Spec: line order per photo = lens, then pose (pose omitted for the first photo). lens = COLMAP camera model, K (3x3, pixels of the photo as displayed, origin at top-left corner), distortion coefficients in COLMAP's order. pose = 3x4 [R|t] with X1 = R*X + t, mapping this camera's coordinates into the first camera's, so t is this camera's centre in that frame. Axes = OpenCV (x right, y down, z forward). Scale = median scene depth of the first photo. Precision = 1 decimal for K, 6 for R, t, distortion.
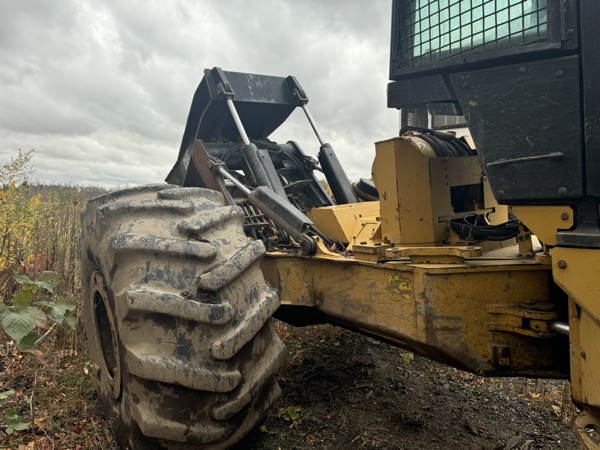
lens RADIAL K [[421.9, 0, 300.0], [0, 421.9, 225.0], [0, 0, 1]] dist [0.076826, -0.149554]
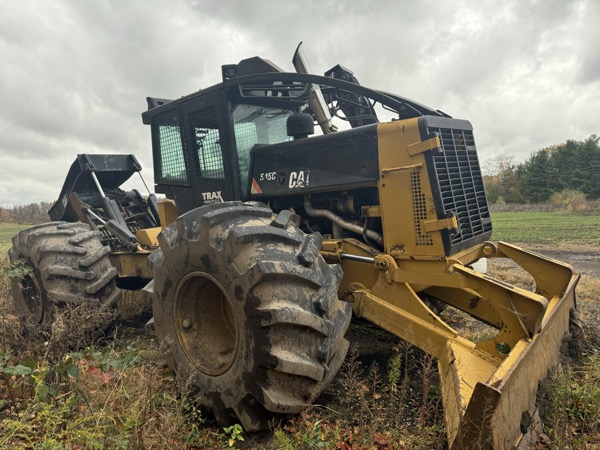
lens RADIAL K [[421.9, 0, 300.0], [0, 421.9, 225.0], [0, 0, 1]] dist [0.076826, -0.149554]
pose [[0.963384, -0.033222, 0.266059, 0.291549], [0.042075, 0.998732, -0.027645, 0.031358], [-0.264804, 0.037827, 0.963560, -1.465281]]
